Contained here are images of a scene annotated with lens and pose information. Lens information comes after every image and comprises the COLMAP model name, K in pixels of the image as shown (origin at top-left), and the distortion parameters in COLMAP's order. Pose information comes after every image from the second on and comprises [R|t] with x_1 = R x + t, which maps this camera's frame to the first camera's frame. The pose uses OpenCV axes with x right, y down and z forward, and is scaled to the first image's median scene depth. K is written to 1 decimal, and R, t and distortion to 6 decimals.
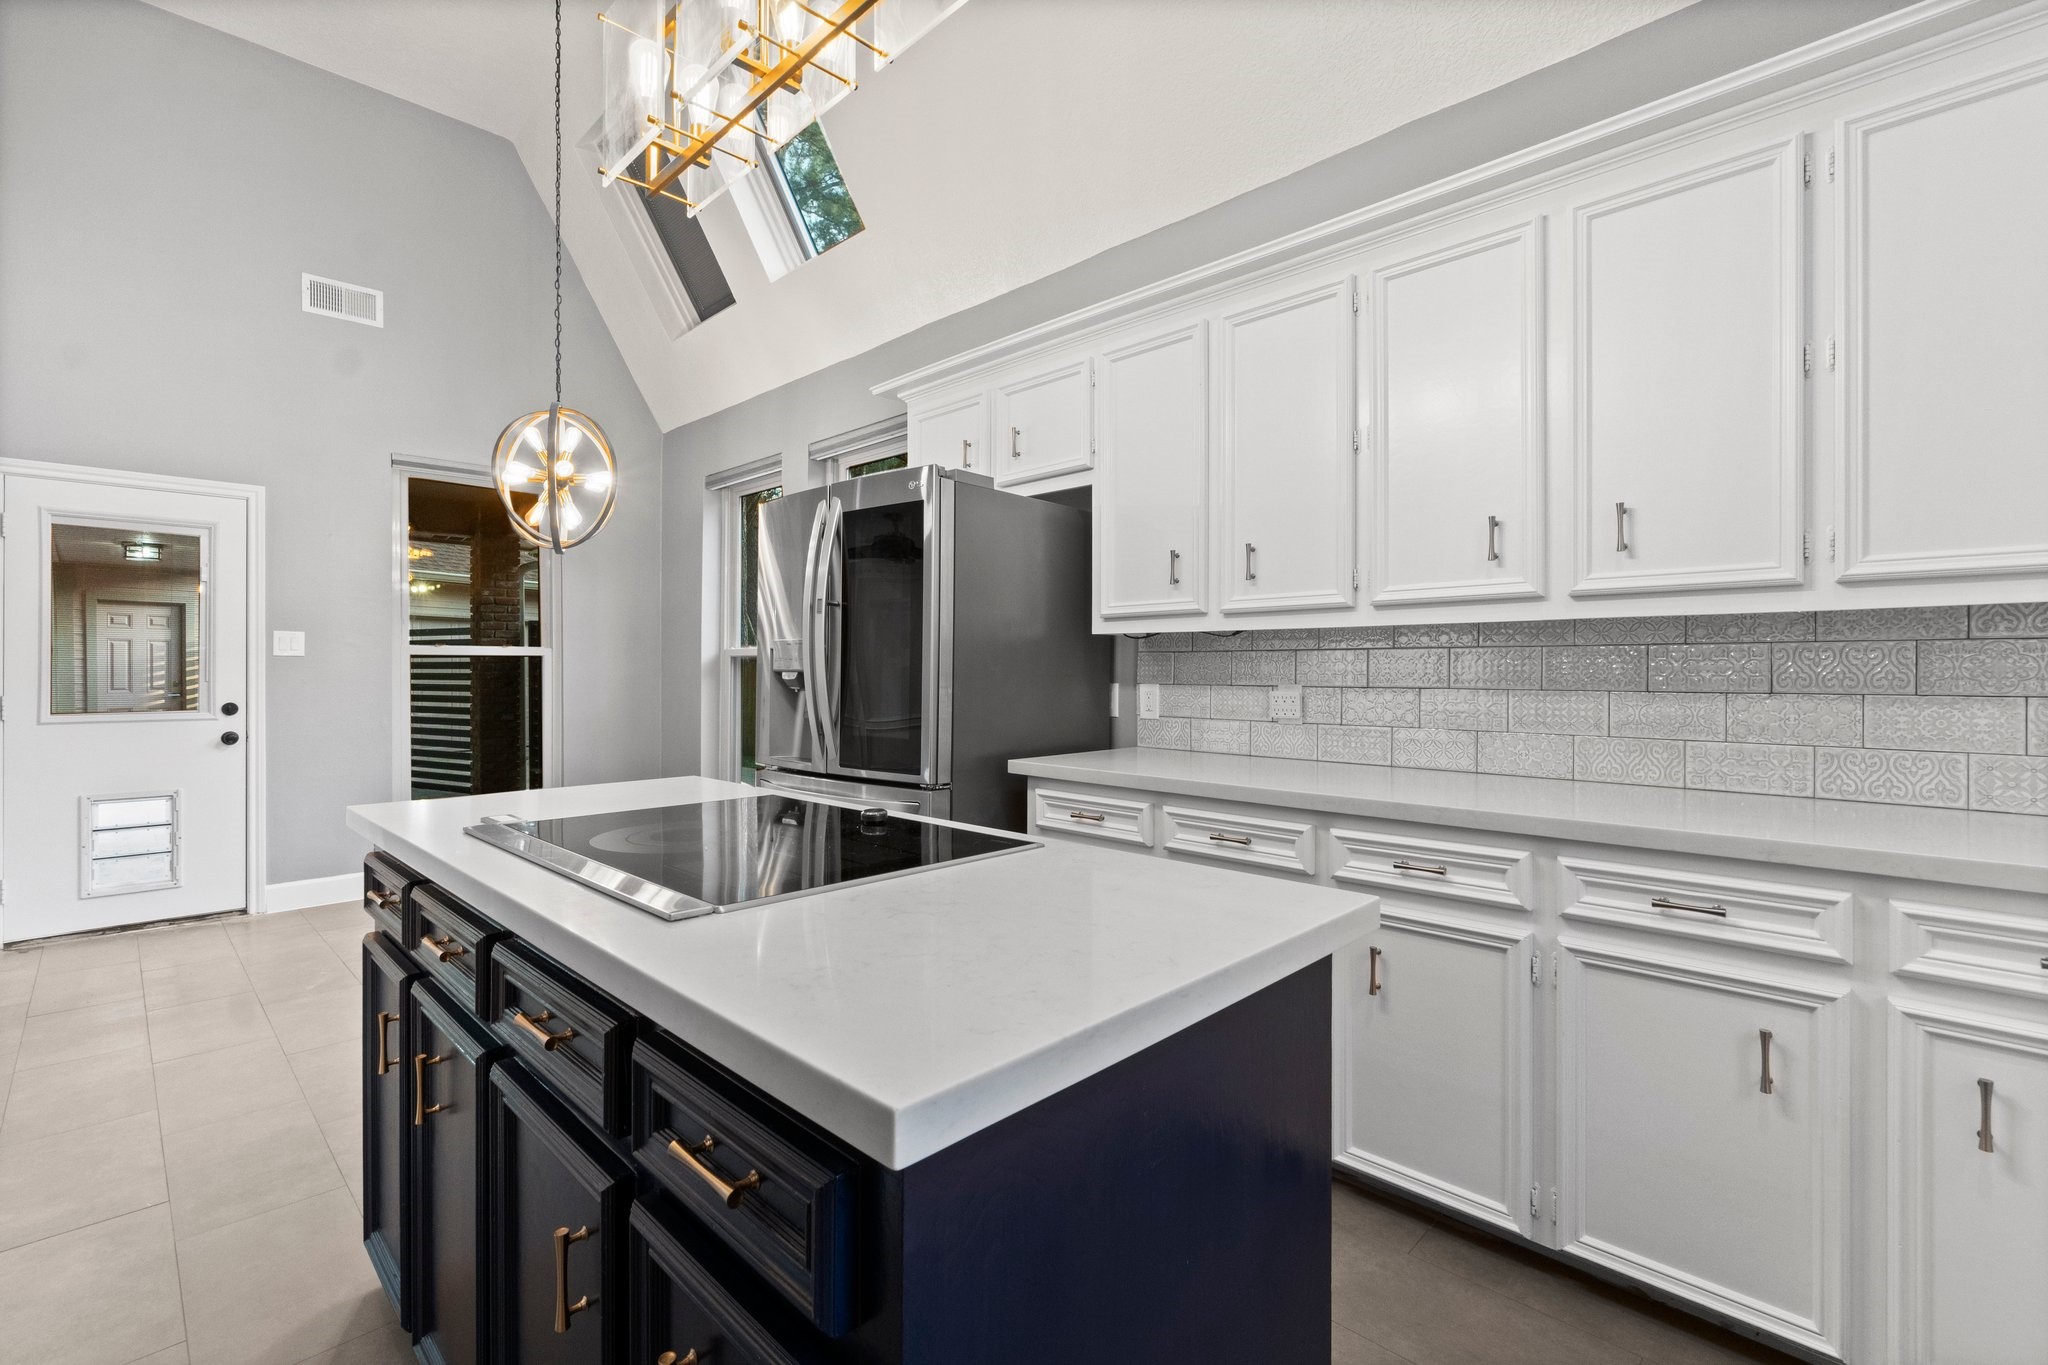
lens RADIAL K [[894.4, 0, 1002.9], [0, 894.4, 673.5], [0, 0, 1]] dist [0.002145, 0.001119]
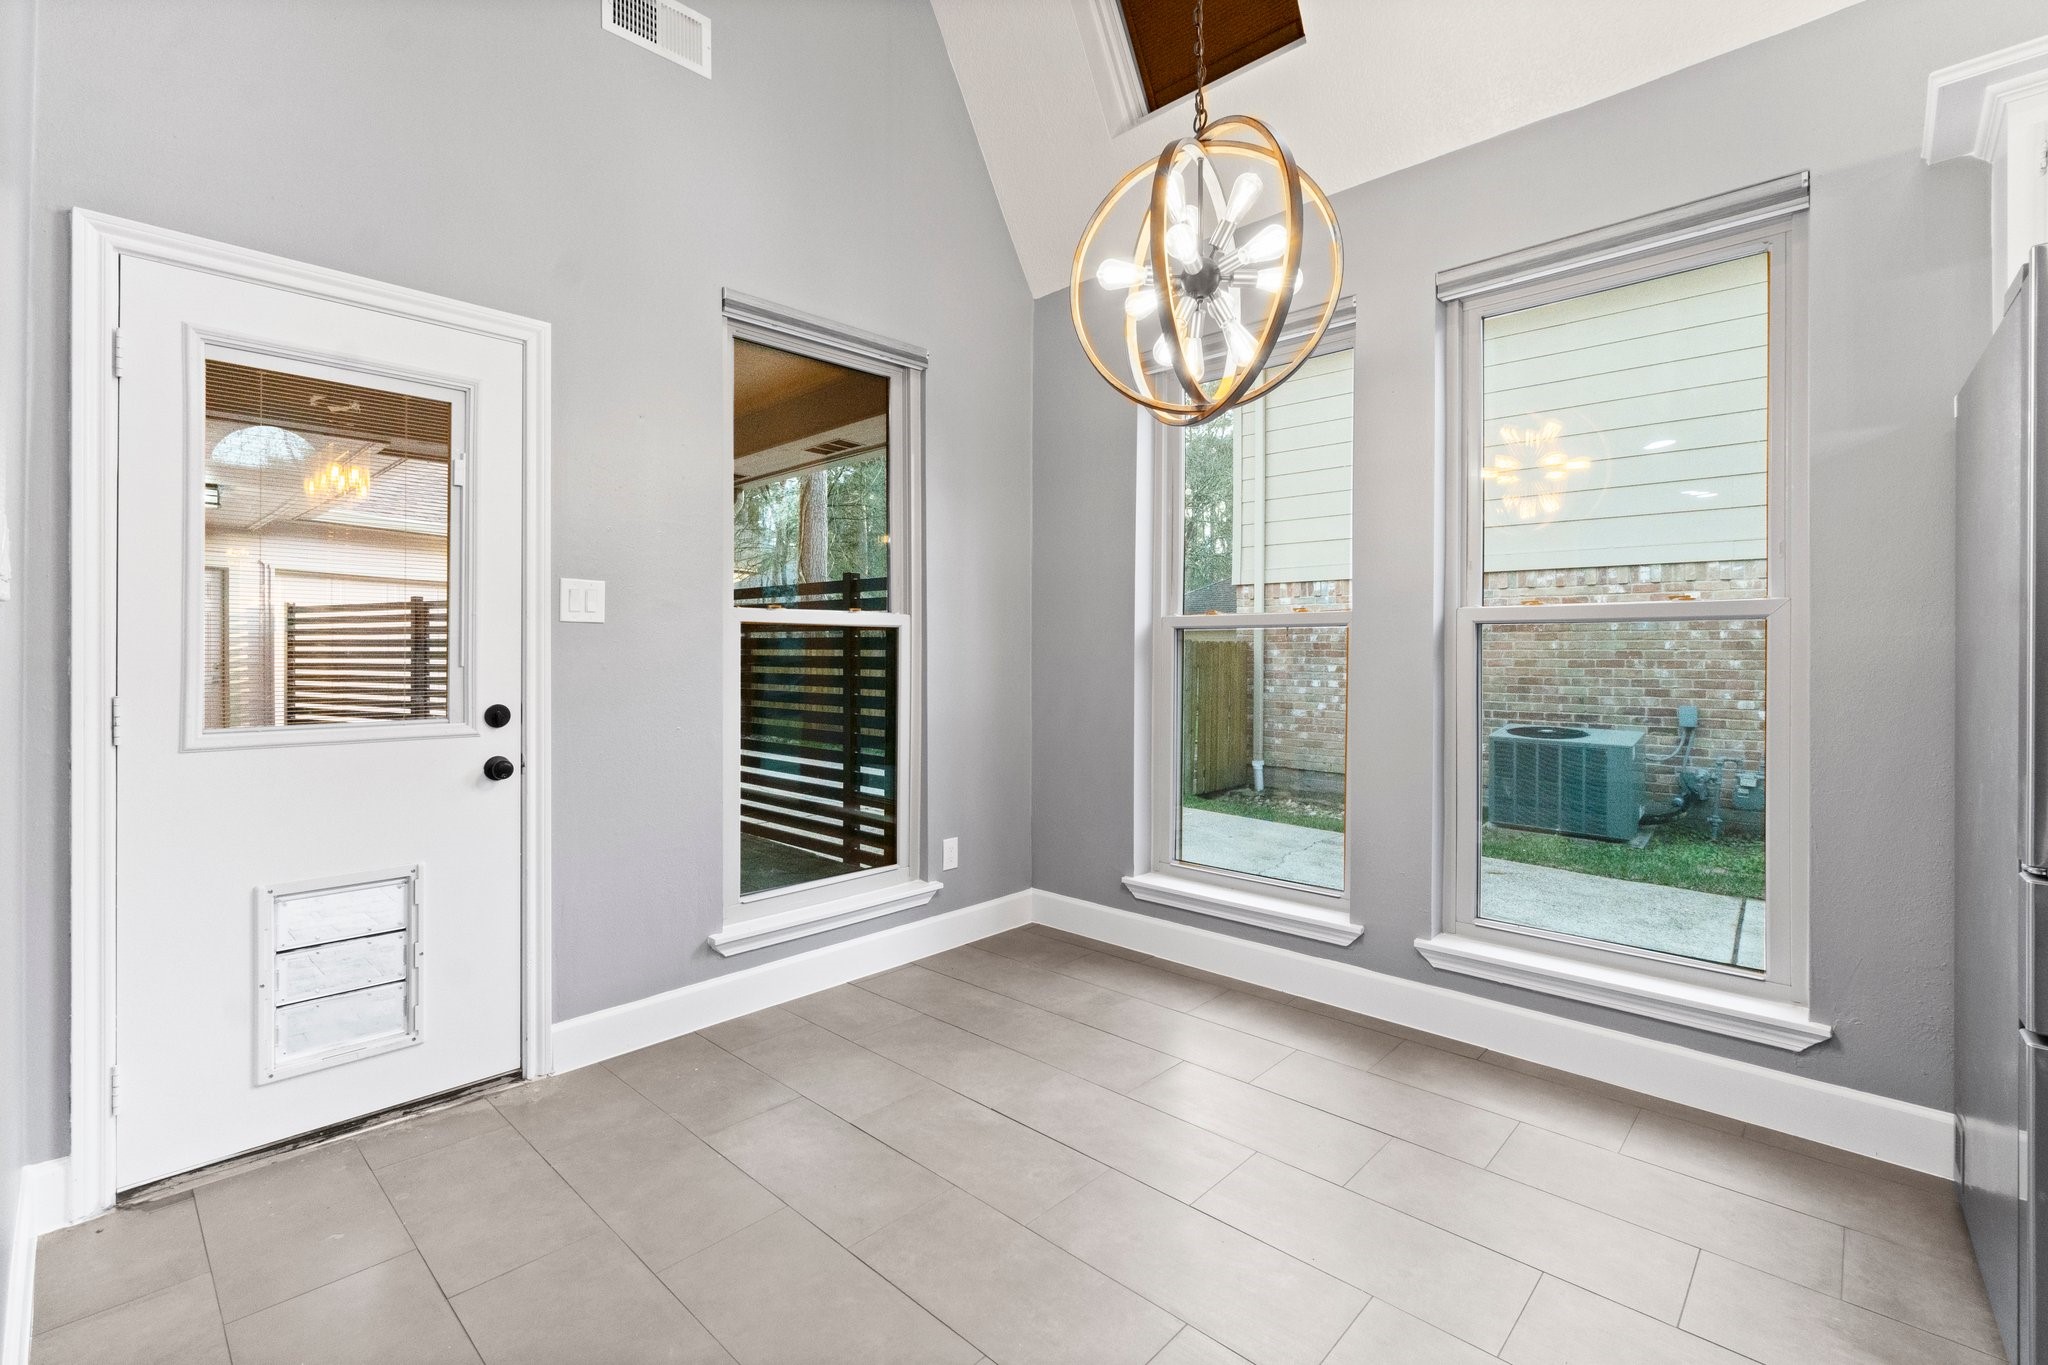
lens RADIAL K [[896.6, 0, 1018.4], [0, 896.6, 653.0], [0, 0, 1]] dist [-0.003969, -0.000320]
pose [[0.999464, -0.000862, 0.032726, -0.553782], [0.000959, 0.999995, -0.002973, 0.002541], [-0.032724, 0.003003, 0.999460, 0.430417]]
